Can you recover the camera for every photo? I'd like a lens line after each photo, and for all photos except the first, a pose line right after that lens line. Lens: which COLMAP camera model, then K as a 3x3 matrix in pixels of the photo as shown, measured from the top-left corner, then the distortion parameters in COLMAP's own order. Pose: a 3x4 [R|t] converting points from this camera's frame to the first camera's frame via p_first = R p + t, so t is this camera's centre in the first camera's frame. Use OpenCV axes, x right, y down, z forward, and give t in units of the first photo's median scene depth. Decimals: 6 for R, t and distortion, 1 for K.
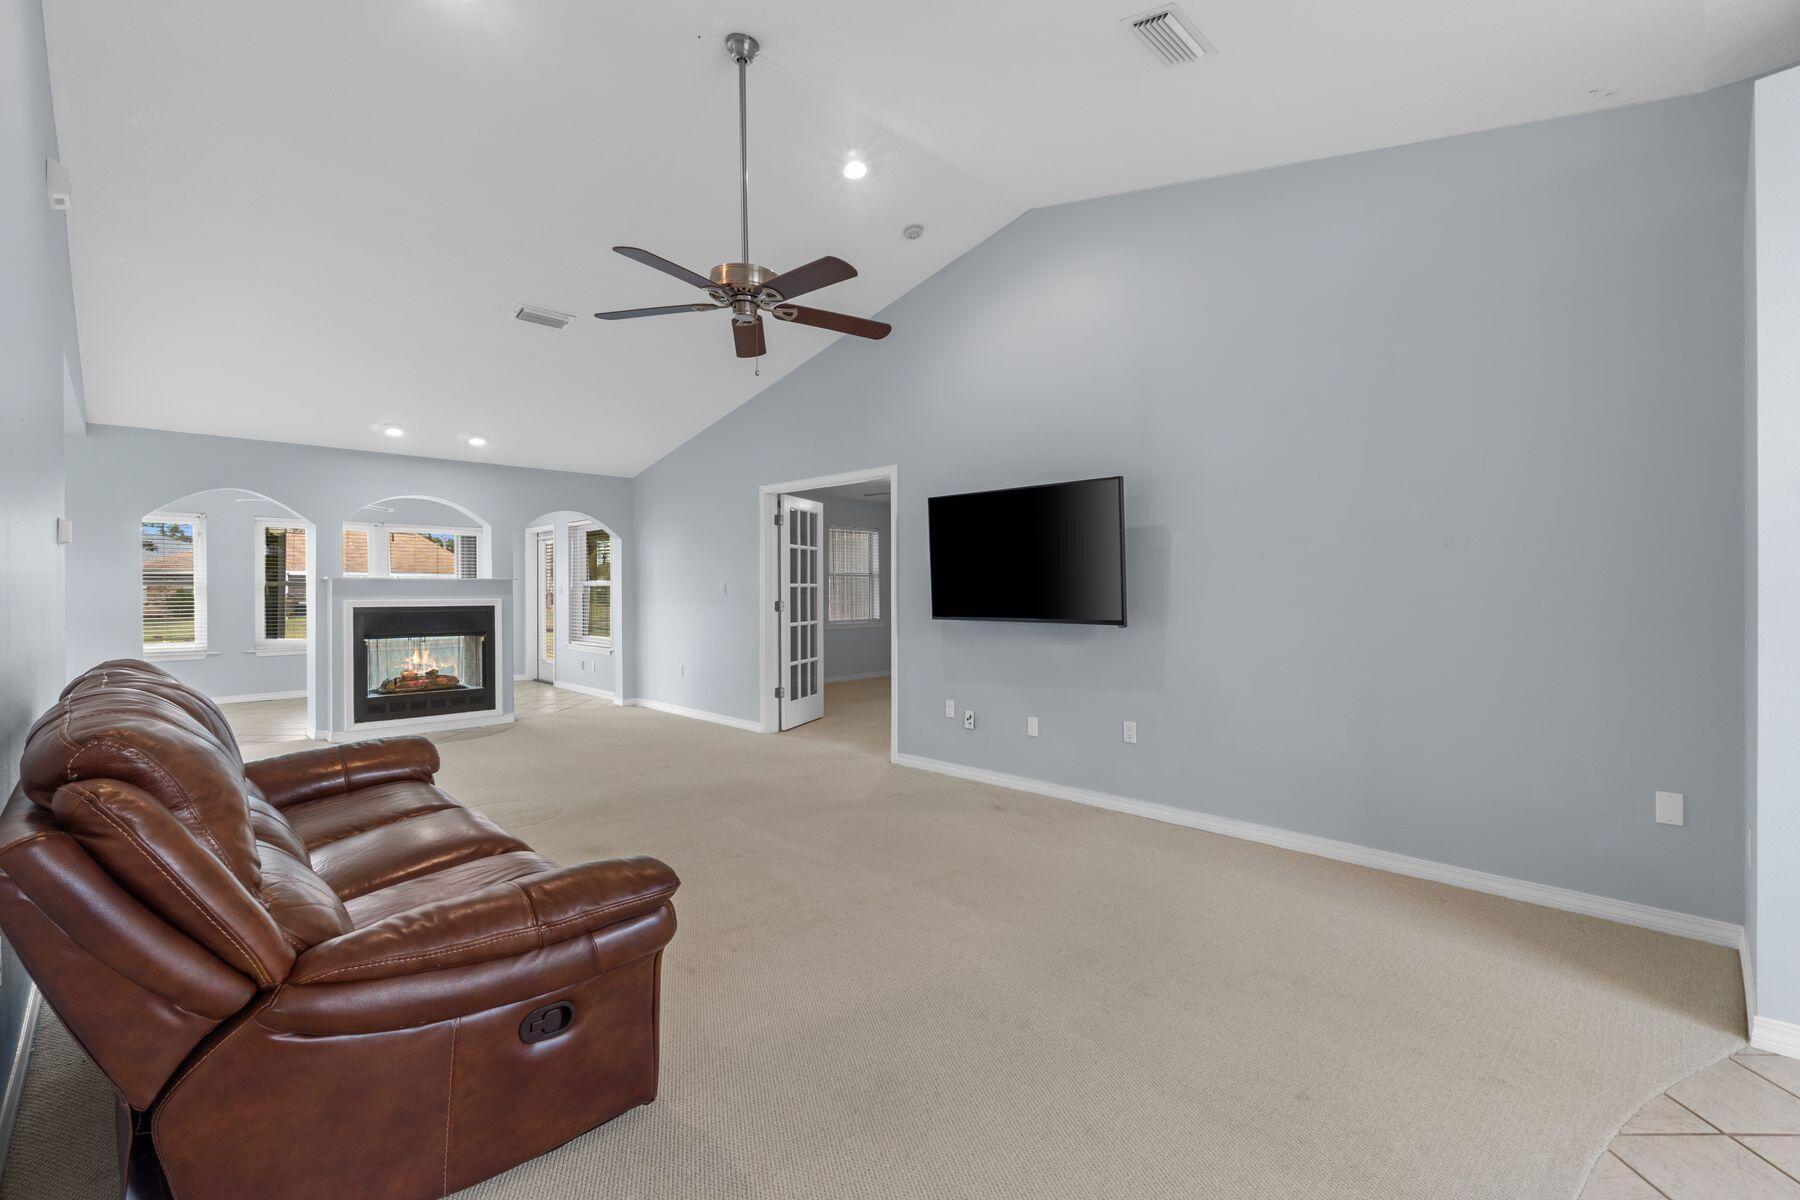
lens RADIAL K [[772.8, 0, 893.7], [0, 772.8, 595.7], [0, 0, 1]] dist [-0.001317, -0.000132]
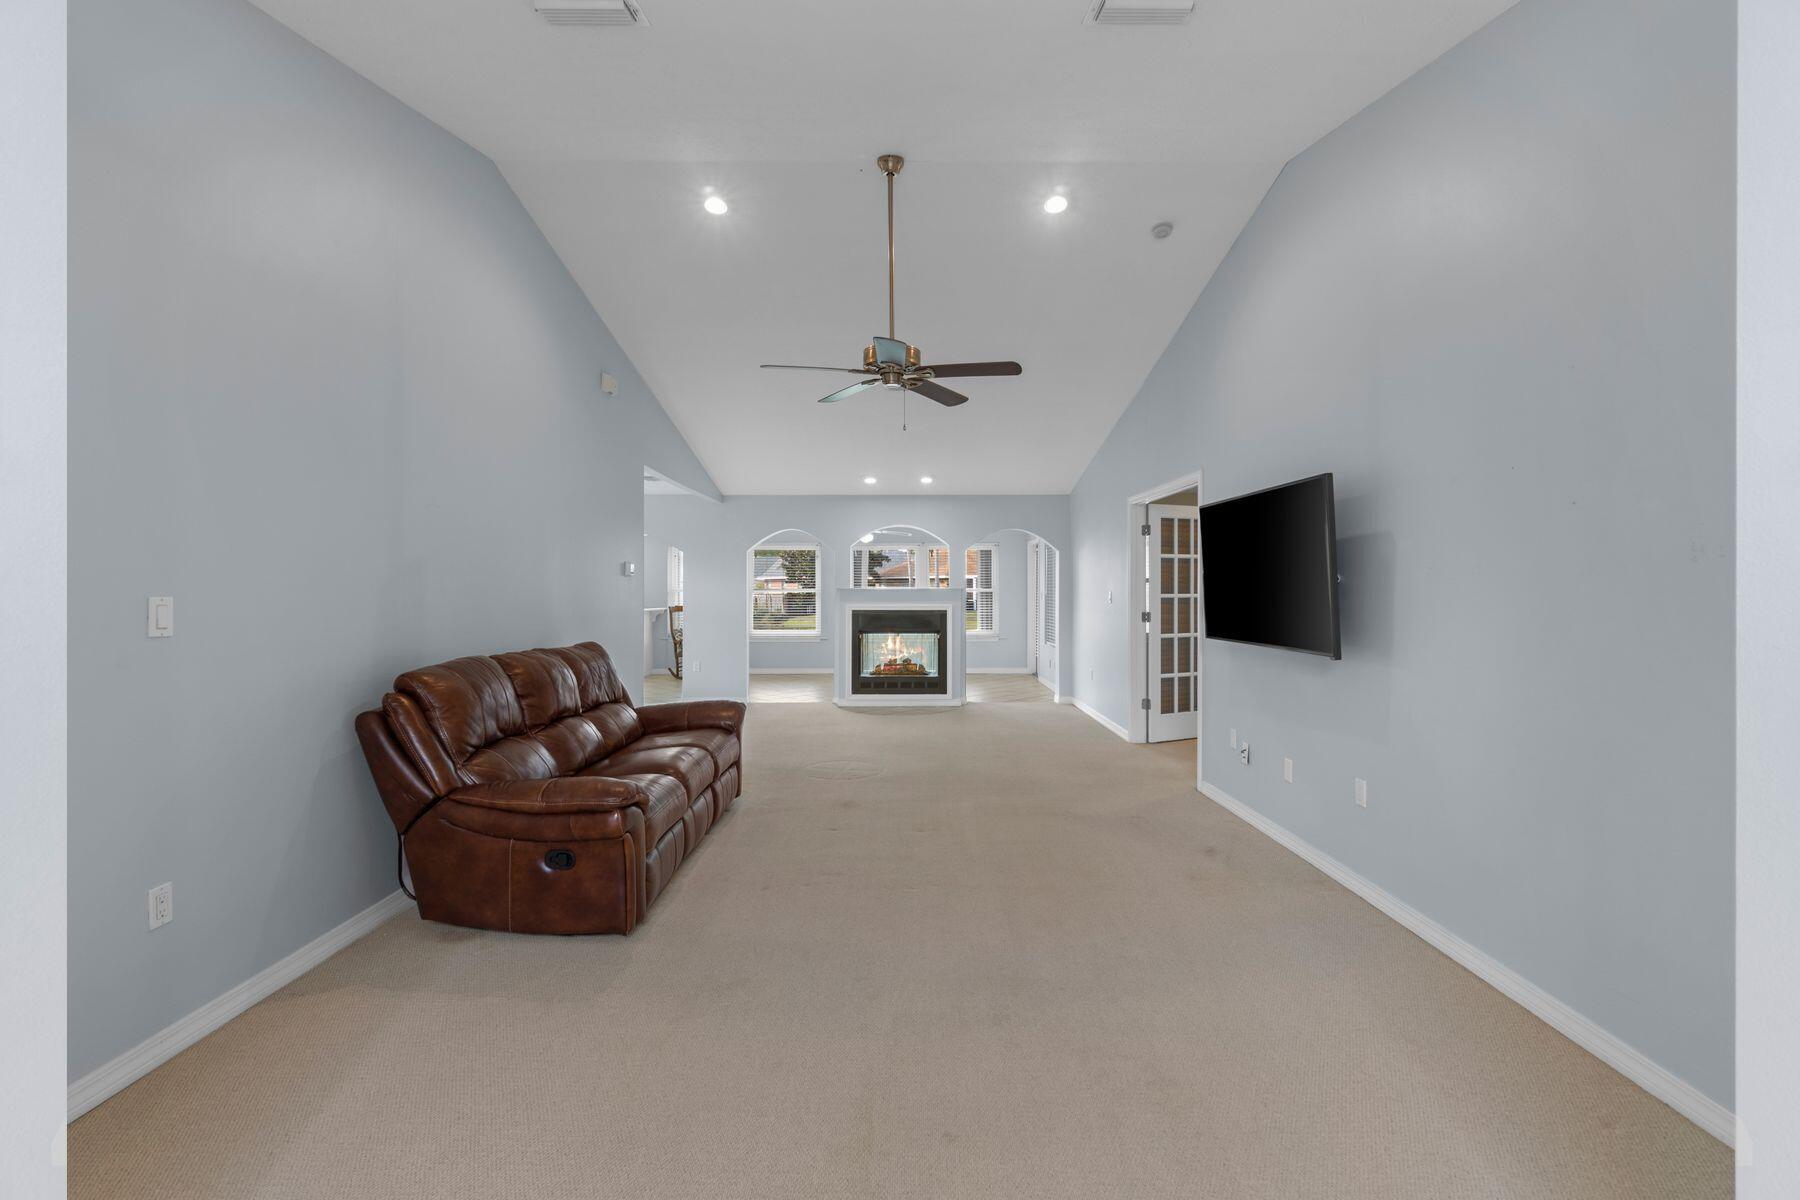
lens RADIAL K [[772.8, 0, 893.7], [0, 772.8, 595.7], [0, 0, 1]] dist [-0.001317, -0.000132]
pose [[0.718940, 0.006392, -0.695043, 0.307615], [-0.005349, 0.999979, 0.003662, -0.015497], [0.695052, 0.001085, 0.718959, 0.058730]]
